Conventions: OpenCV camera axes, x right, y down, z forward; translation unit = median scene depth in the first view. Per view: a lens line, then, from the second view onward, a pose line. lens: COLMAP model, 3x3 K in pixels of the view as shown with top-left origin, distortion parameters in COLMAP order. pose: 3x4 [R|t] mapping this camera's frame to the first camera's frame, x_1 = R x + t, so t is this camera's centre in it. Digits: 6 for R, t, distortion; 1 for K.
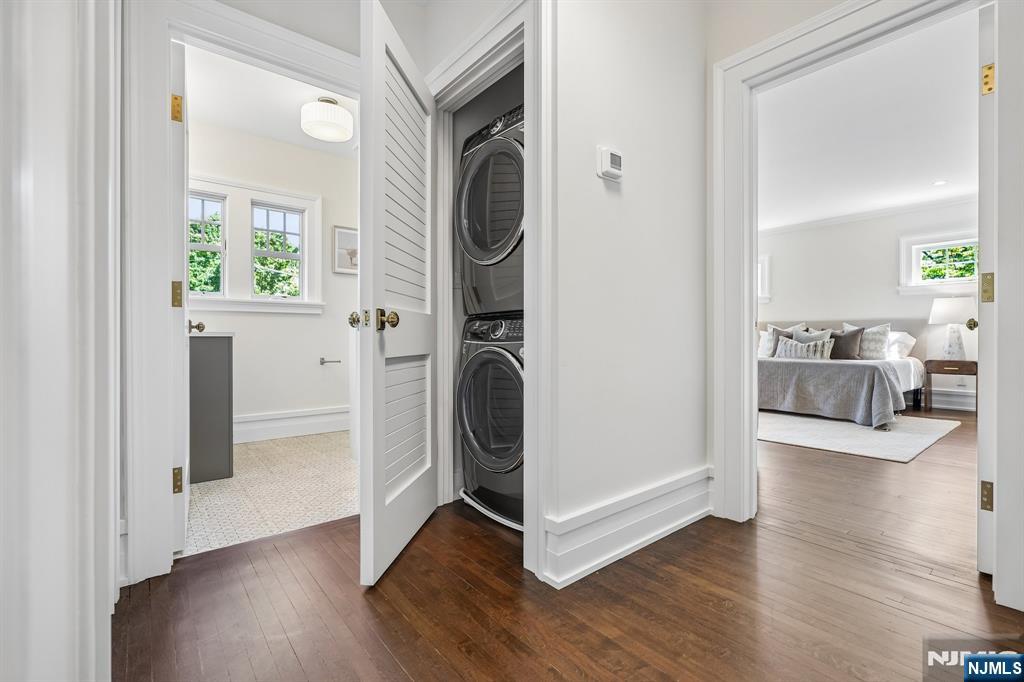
lens RADIAL K [[463.0, 0, 513.8], [0, 463.0, 340.9], [0, 0, 1]] dist [0.001060, 0.000111]
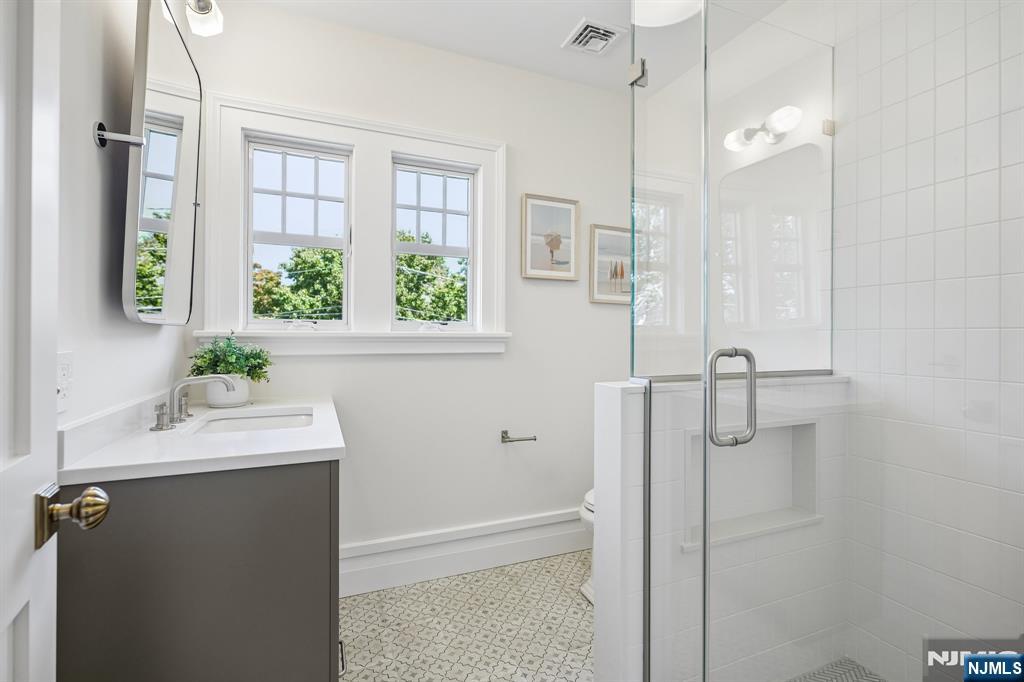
lens RADIAL K [[463.0, 0, 511.5], [0, 463.0, 336.5], [0, 0, 1]] dist [0.001060, 0.000111]
pose [[0.961163, 0.005773, -0.275920, -0.247919], [-0.005571, 0.999983, 0.001513, -0.077554], [0.275924, 0.000083, 0.961179, 0.456344]]
